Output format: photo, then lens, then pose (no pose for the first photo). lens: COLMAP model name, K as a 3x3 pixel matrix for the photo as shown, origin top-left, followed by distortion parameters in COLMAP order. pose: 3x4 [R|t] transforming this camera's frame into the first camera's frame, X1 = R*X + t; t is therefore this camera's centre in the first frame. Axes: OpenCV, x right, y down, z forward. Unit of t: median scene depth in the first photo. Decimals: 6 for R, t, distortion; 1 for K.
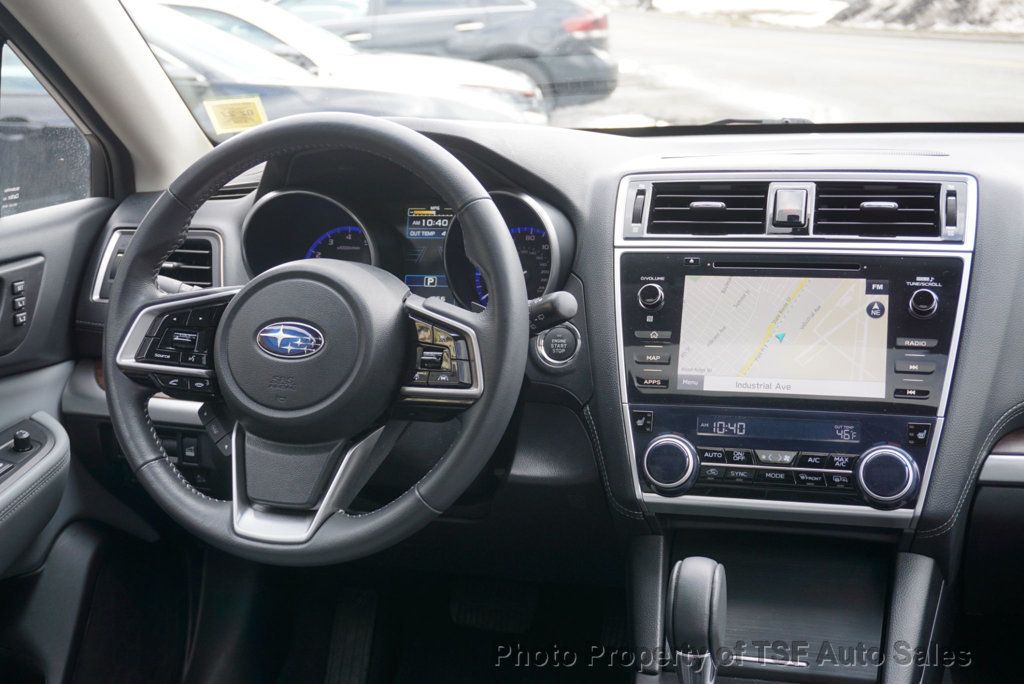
lens RADIAL K [[1418.1, 0, 512.0], [0, 1418.1, 342.0], [0, 0, 1]] dist [0.005719, -0.040393]
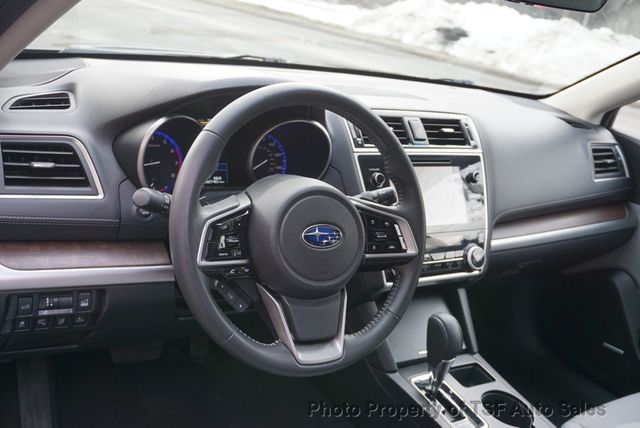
lens RADIAL K [[731.3, 0, 320.0], [0, 731.3, 214.0], [0, 0, 1]] dist [-0.228080, 0.008981]
pose [[0.634170, -0.110197, 0.765300, -0.728103], [-0.005458, 0.989129, 0.146949, -0.135243], [-0.773174, -0.097368, 0.626675, 0.477649]]
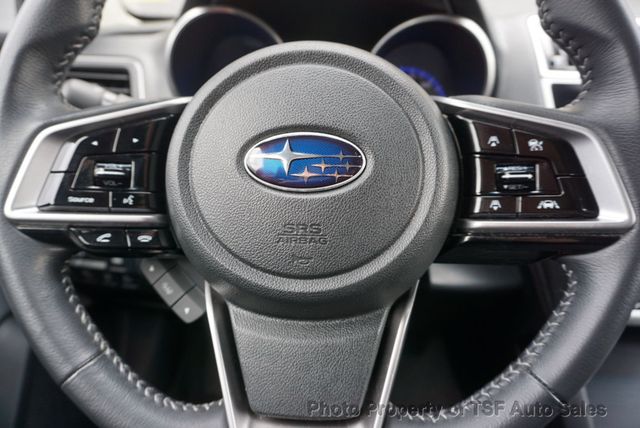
lens RADIAL K [[425.2, 0, 320.0], [0, 425.2, 214.0], [0, 0, 1]] dist [-0.047790, -0.000315]
pose [[0.965029, -0.084969, 0.247992, -0.187321], [0.057803, 0.991699, 0.114853, 0.000361], [-0.255692, -0.096502, 0.961930, 0.780692]]
